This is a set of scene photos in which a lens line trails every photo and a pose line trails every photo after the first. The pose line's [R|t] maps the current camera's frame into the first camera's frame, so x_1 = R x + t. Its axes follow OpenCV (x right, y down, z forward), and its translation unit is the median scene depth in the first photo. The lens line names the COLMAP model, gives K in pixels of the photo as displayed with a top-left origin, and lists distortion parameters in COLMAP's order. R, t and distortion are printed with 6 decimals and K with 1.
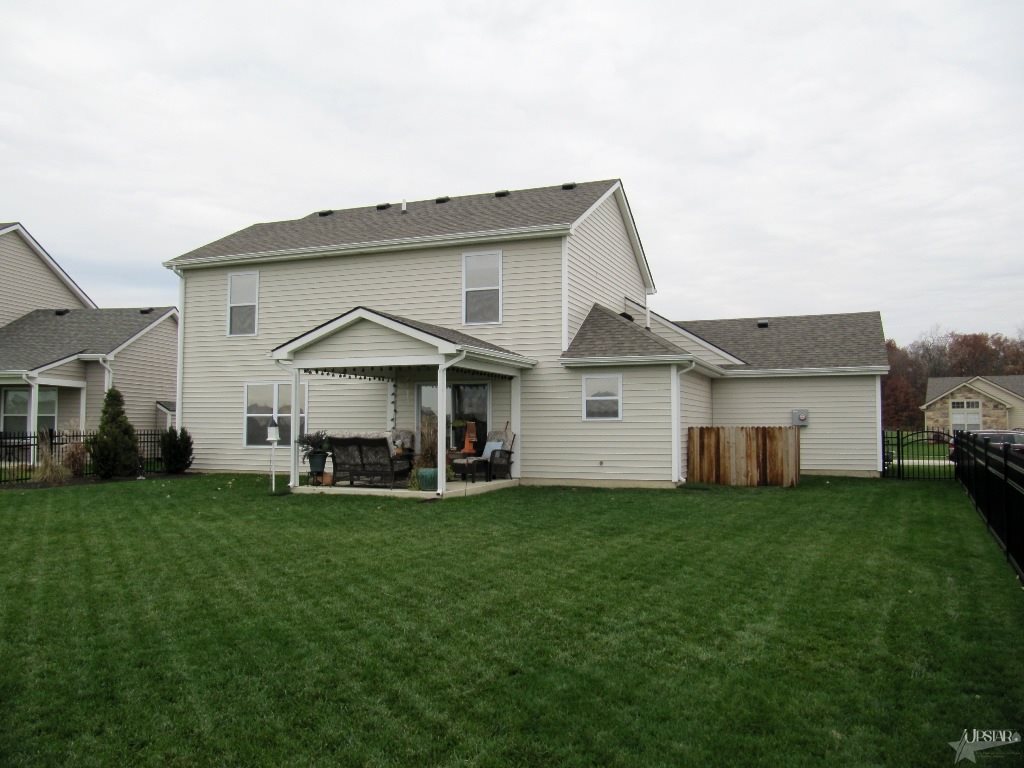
lens RADIAL K [[840.7, 0, 506.9], [0, 840.7, 382.0], [0, 0, 1]] dist [-0.068041, 0.042957]
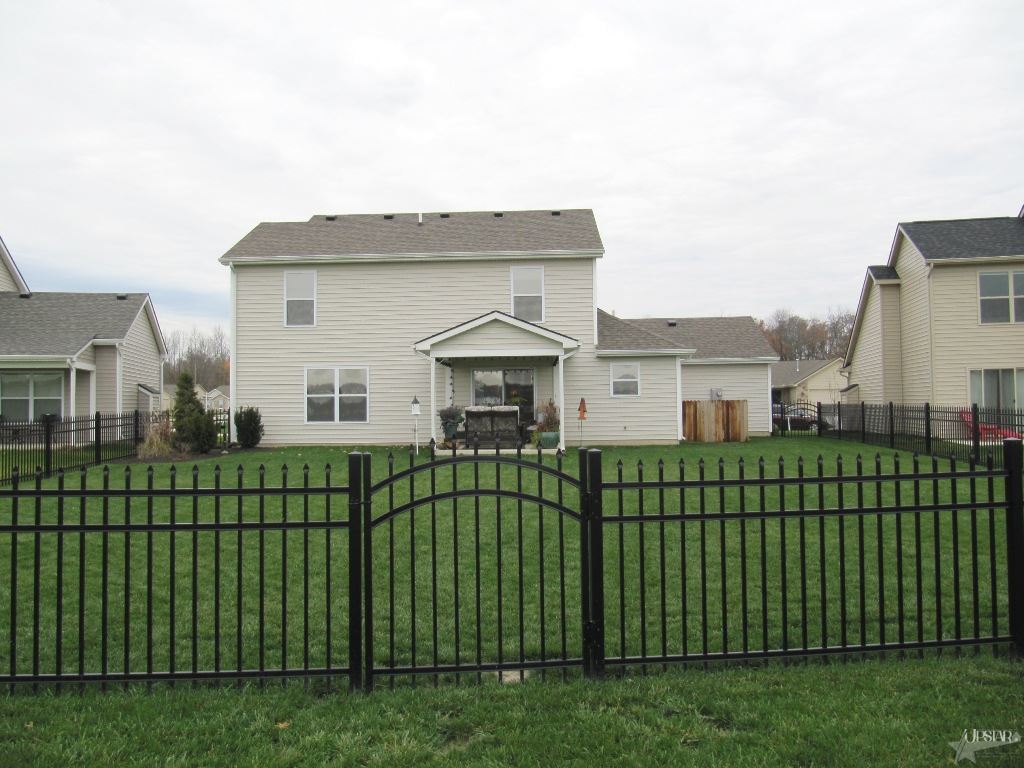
lens RADIAL K [[840.7, 0, 506.9], [0, 840.7, 382.0], [0, 0, 1]] dist [-0.068041, 0.042957]
pose [[0.941076, -0.002842, 0.338182, -0.513766], [-0.004539, 0.999768, 0.021035, -0.005353], [-0.338164, -0.021331, 0.940845, -0.206026]]
